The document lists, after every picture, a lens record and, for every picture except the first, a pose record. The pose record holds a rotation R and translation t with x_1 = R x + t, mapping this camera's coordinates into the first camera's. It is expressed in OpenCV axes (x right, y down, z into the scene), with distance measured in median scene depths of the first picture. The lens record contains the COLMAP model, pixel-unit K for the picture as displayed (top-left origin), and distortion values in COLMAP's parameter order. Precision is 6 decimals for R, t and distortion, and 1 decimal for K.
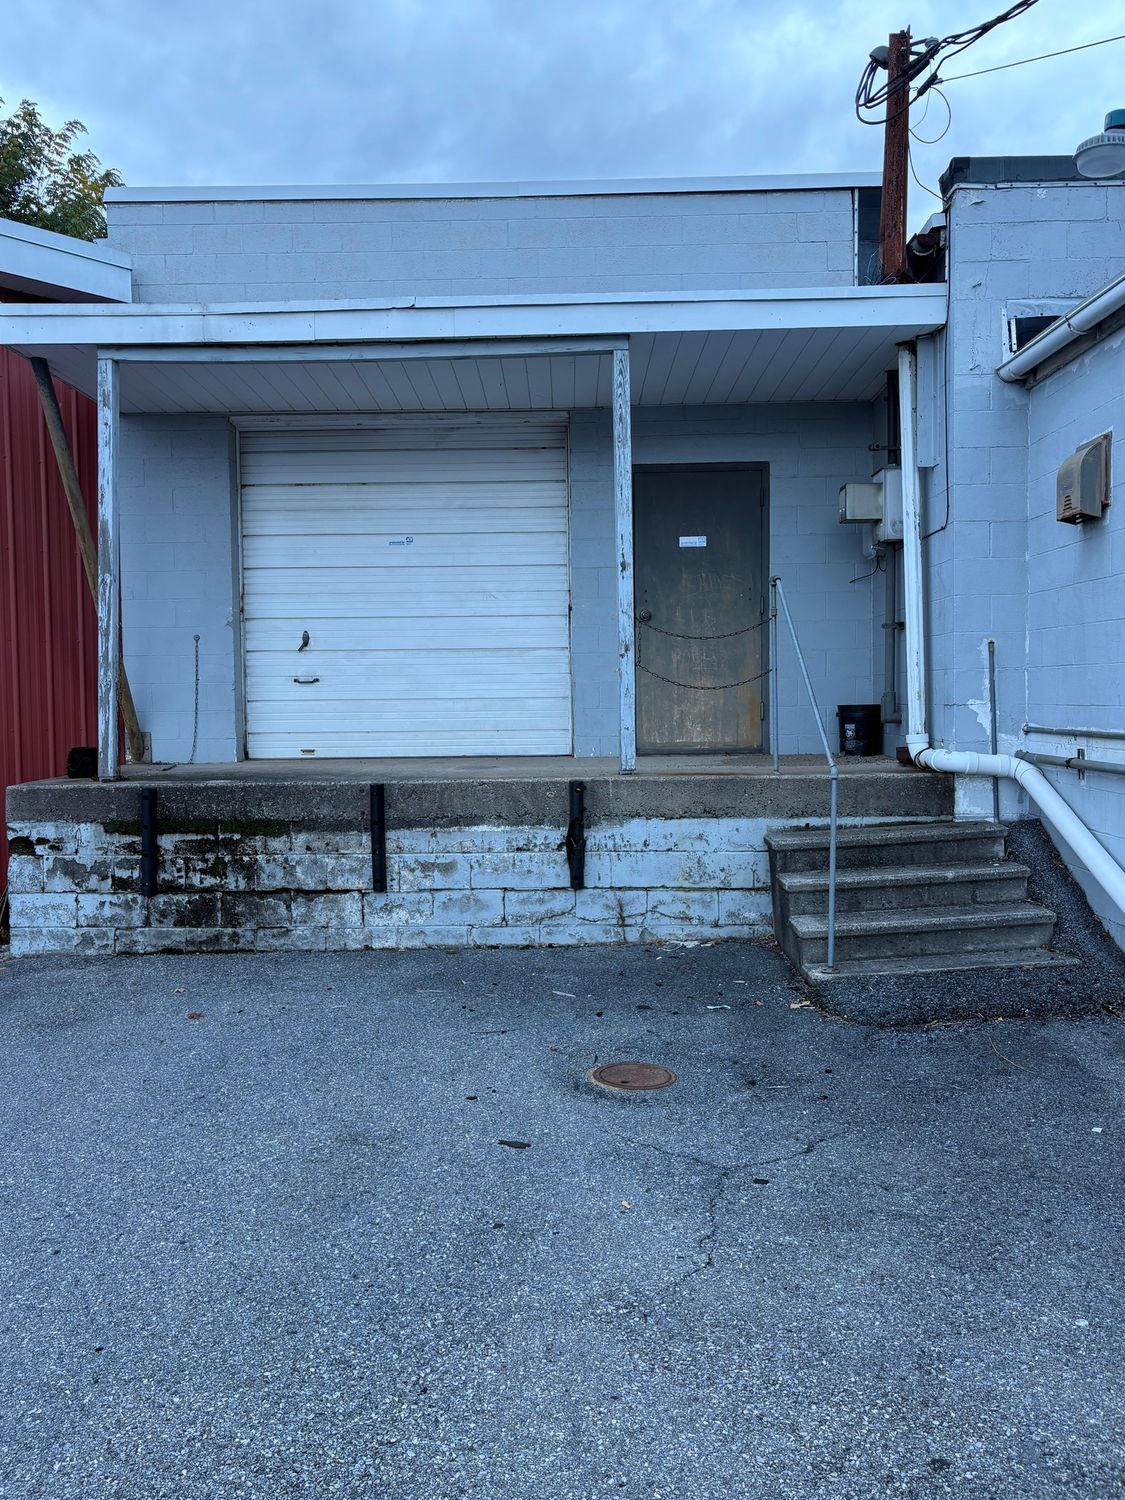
lens RADIAL K [[1167.4, 0, 566.1], [0, 1167.4, 748.4], [0, 0, 1]] dist [0.007126, 0.000250]
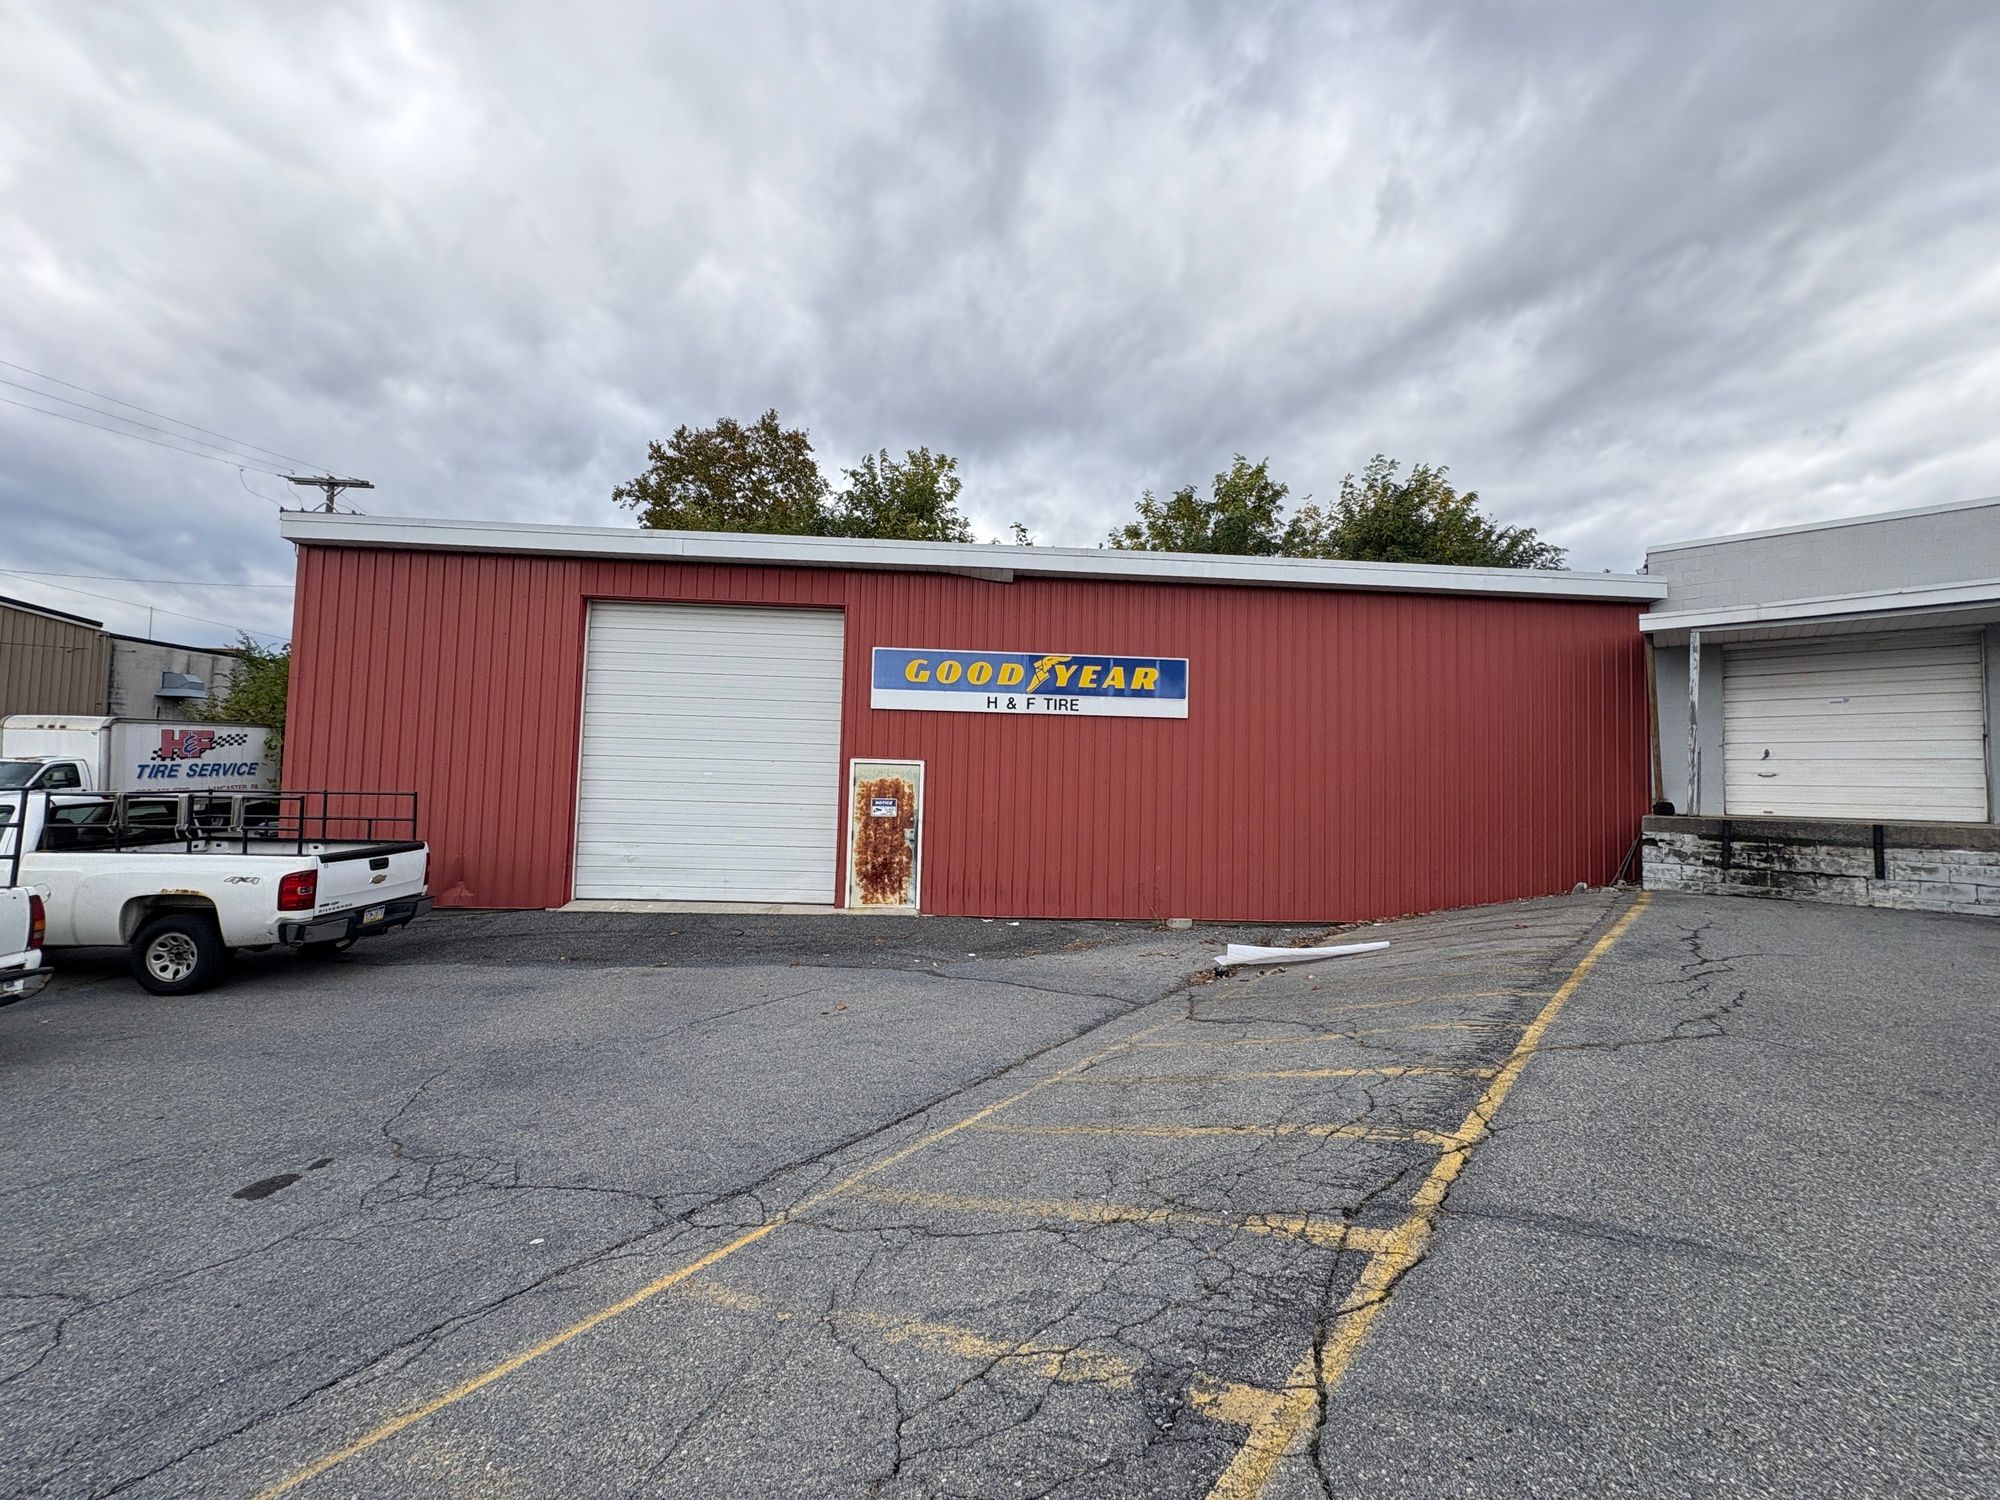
lens RADIAL K [[795.8, 0, 987.0], [0, 795.8, 752.3], [0, 0, 1]] dist [0.001640, 0.000724]
pose [[0.743615, 0.001032, -0.668607, -0.385530], [-0.062749, 0.995693, -0.068253, 0.096396], [0.665657, 0.092708, 0.740477, -1.069259]]
